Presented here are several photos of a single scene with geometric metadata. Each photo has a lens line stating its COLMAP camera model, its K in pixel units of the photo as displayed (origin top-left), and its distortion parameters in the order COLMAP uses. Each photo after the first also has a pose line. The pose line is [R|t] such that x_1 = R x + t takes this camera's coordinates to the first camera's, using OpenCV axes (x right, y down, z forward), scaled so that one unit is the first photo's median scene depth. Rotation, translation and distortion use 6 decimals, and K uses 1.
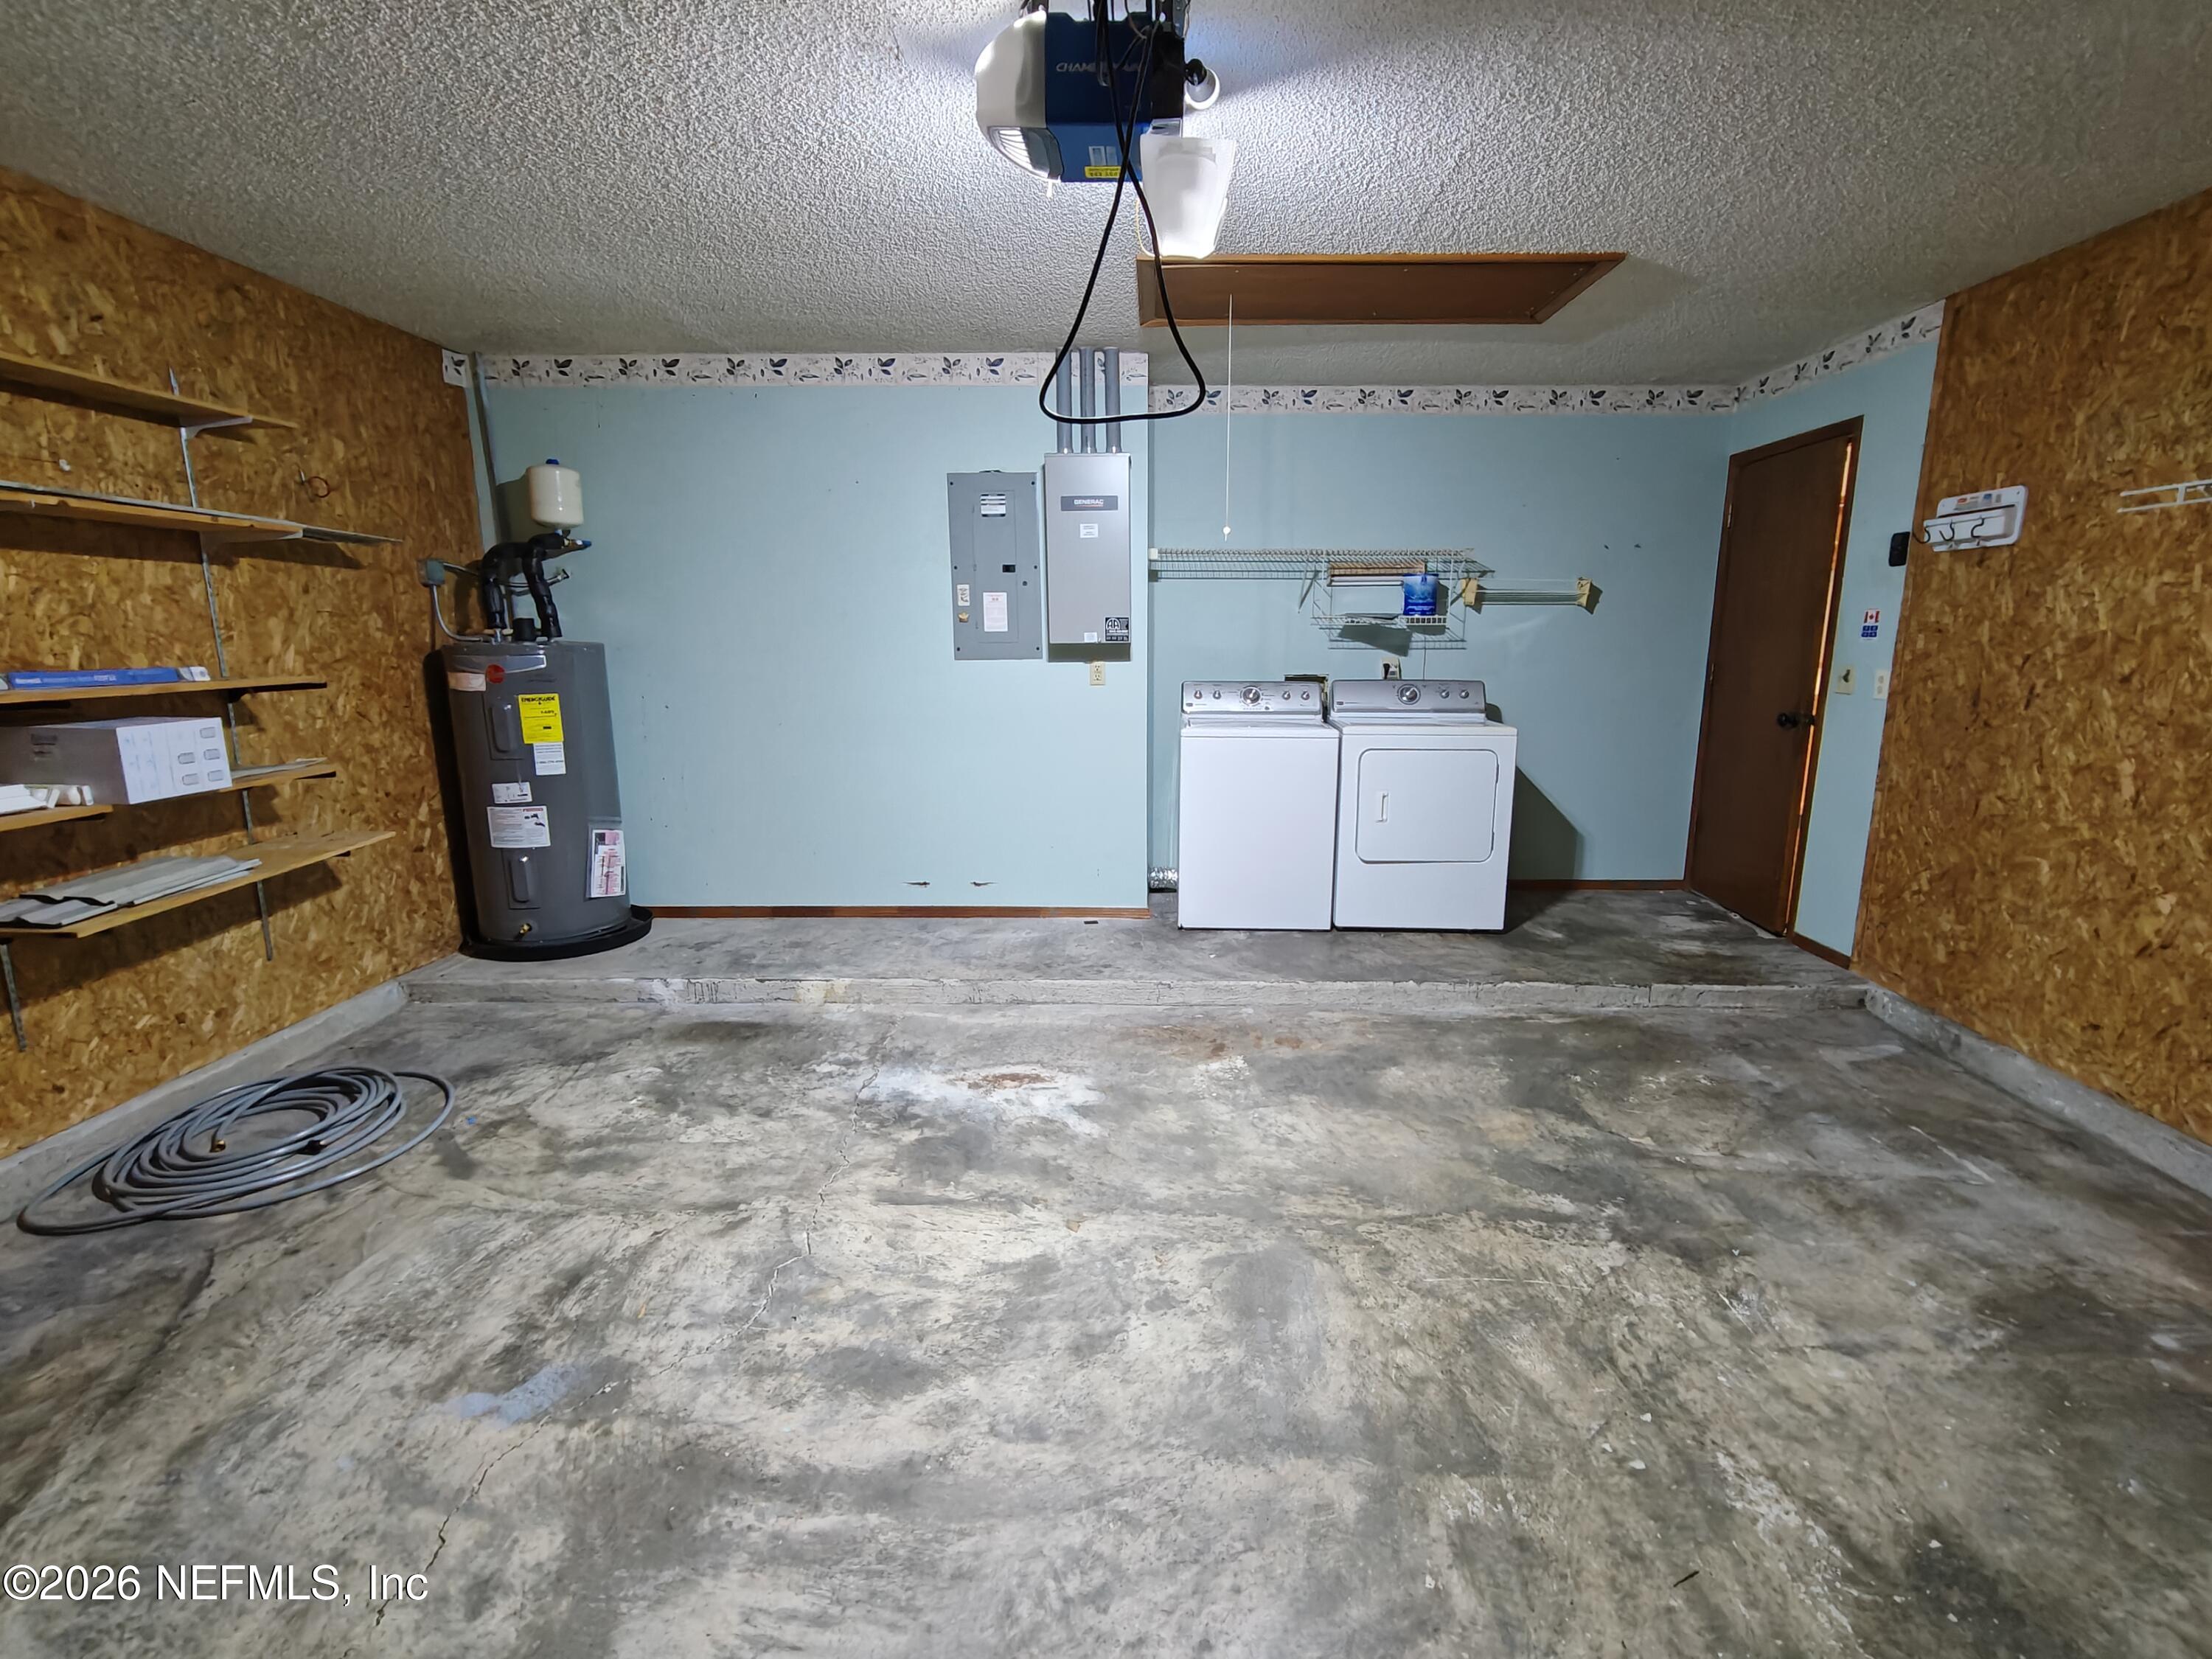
lens RADIAL K [[1048.7, 0, 1113.1], [0, 1048.7, 834.5], [0, 0, 1]] dist [0.001550, 0.001702]
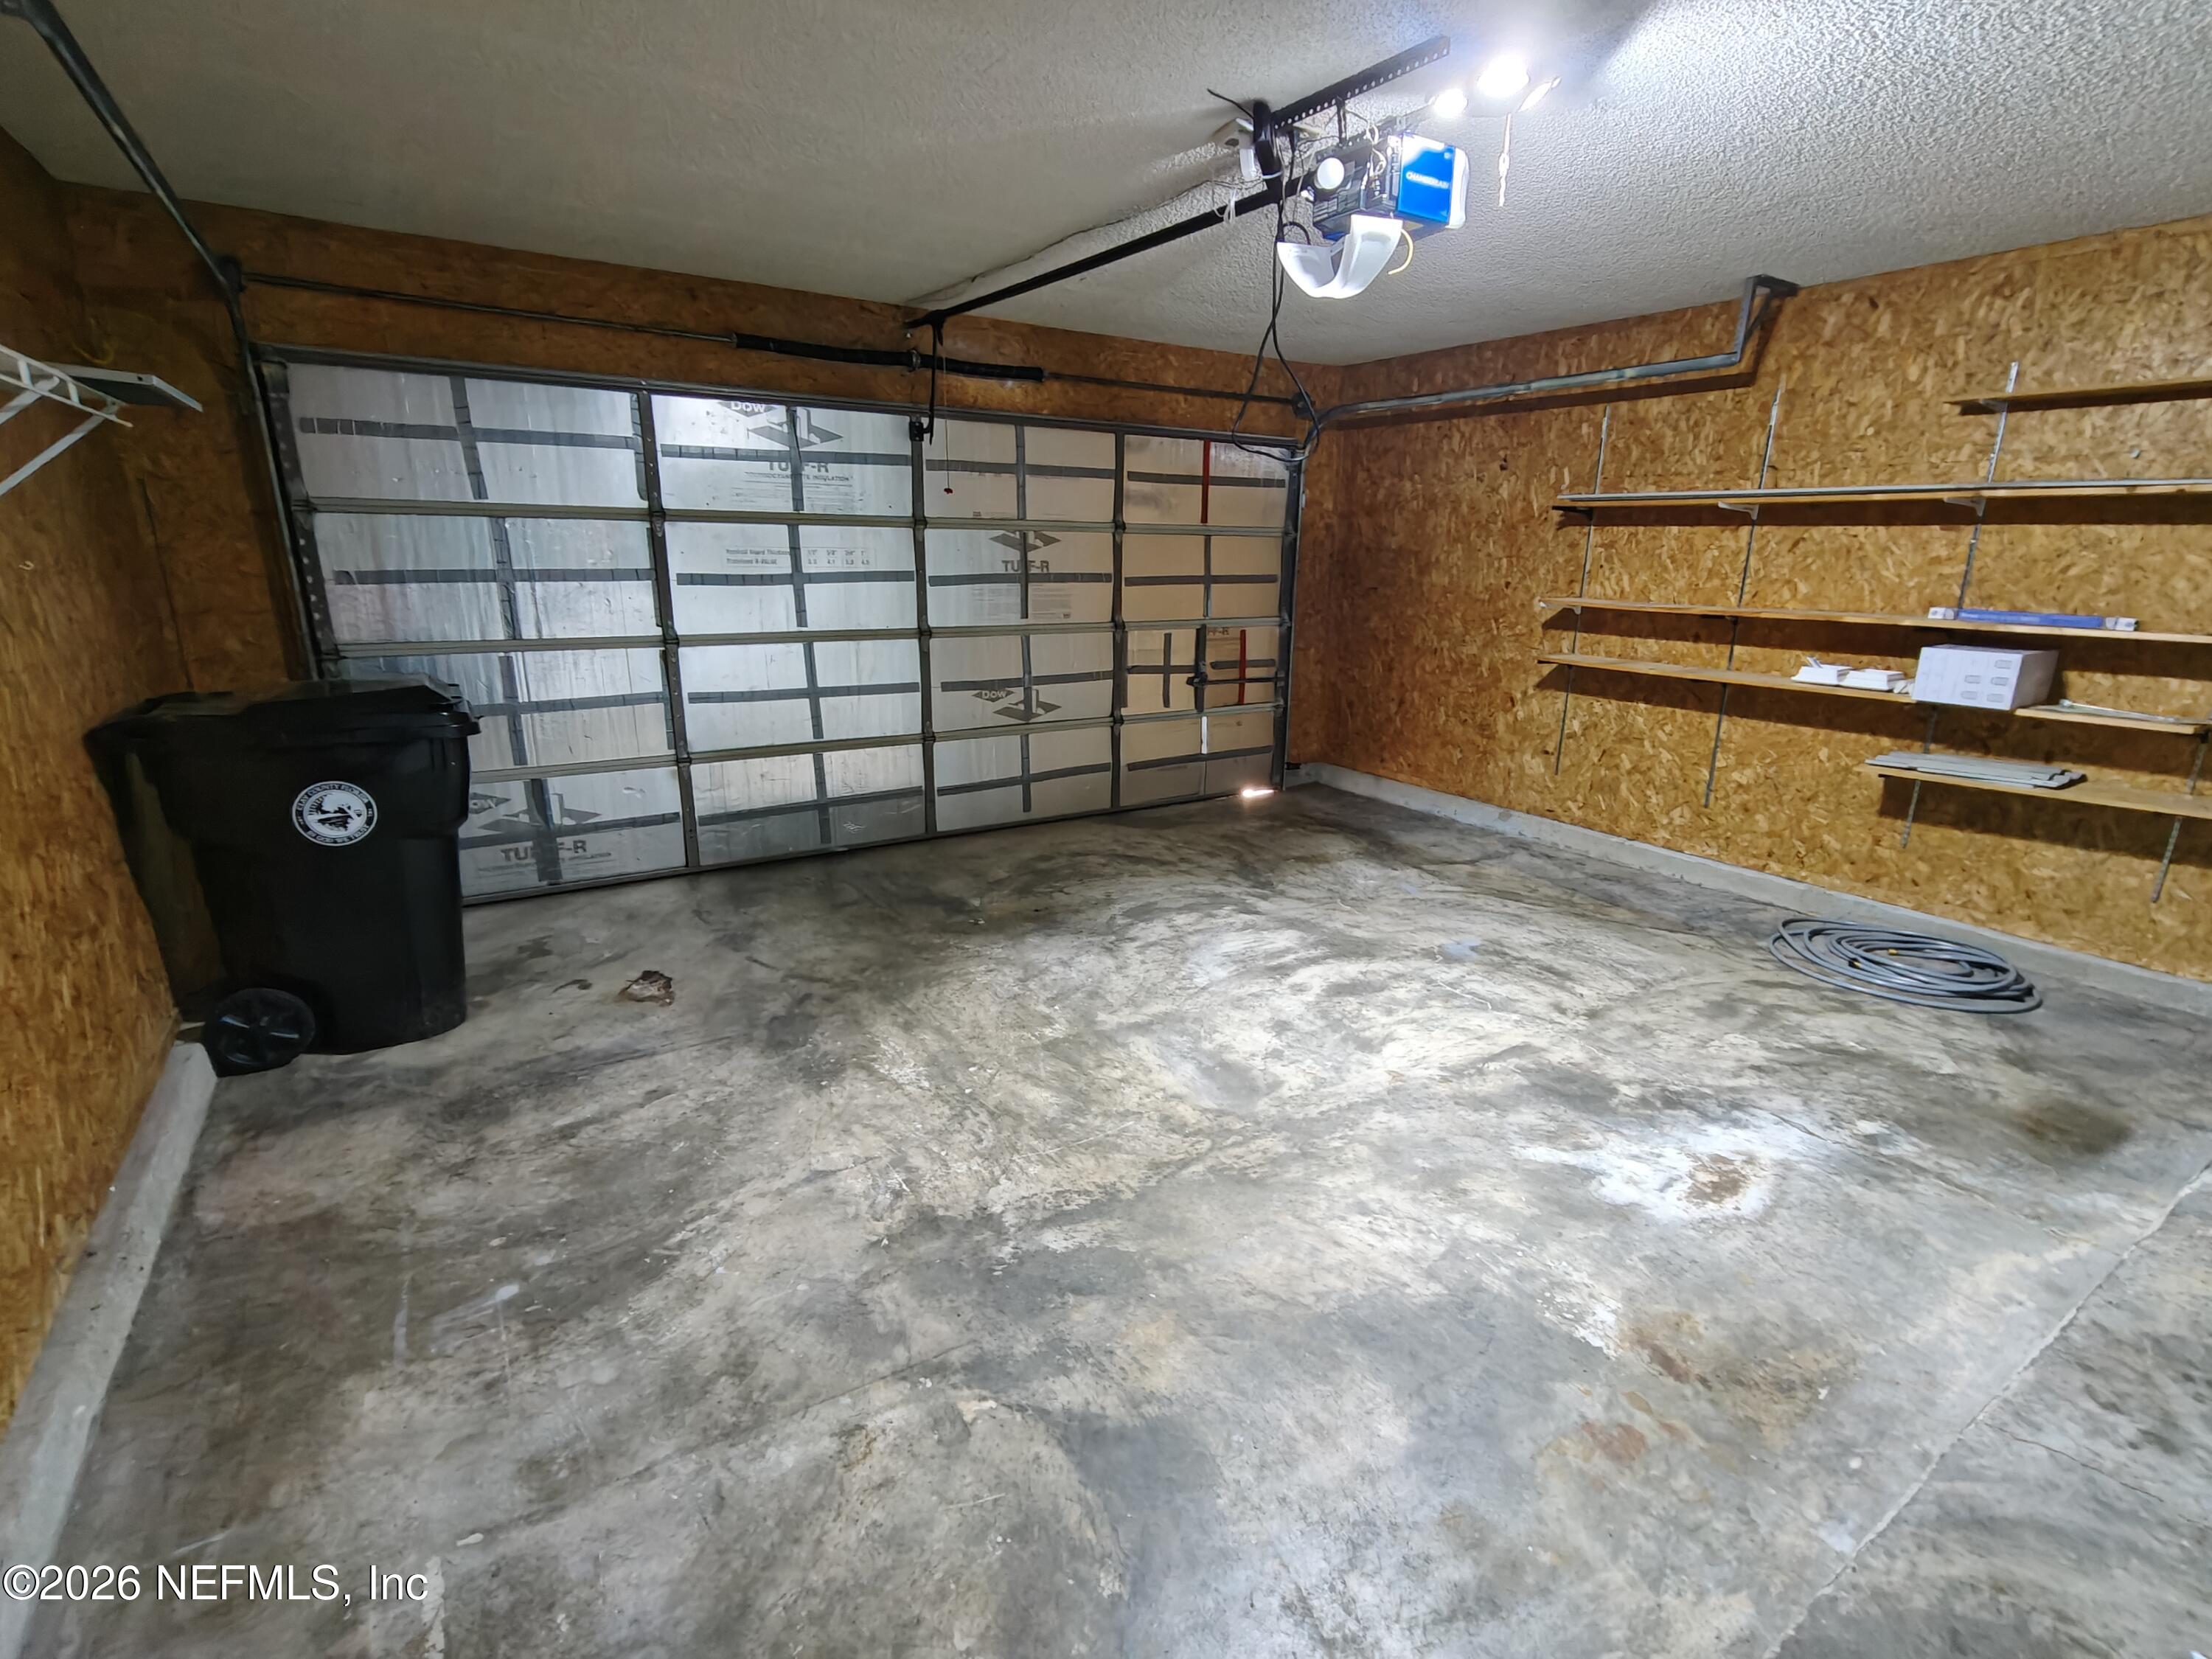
lens RADIAL K [[1048.7, 0, 1112.0], [0, 1048.7, 831.5], [0, 0, 1]] dist [0.001550, 0.001702]
pose [[-0.826347, 0.139252, -0.545673, 0.829284], [-0.121403, 0.902116, 0.414063, -0.333766], [0.549919, 0.408406, -0.728556, 1.541280]]
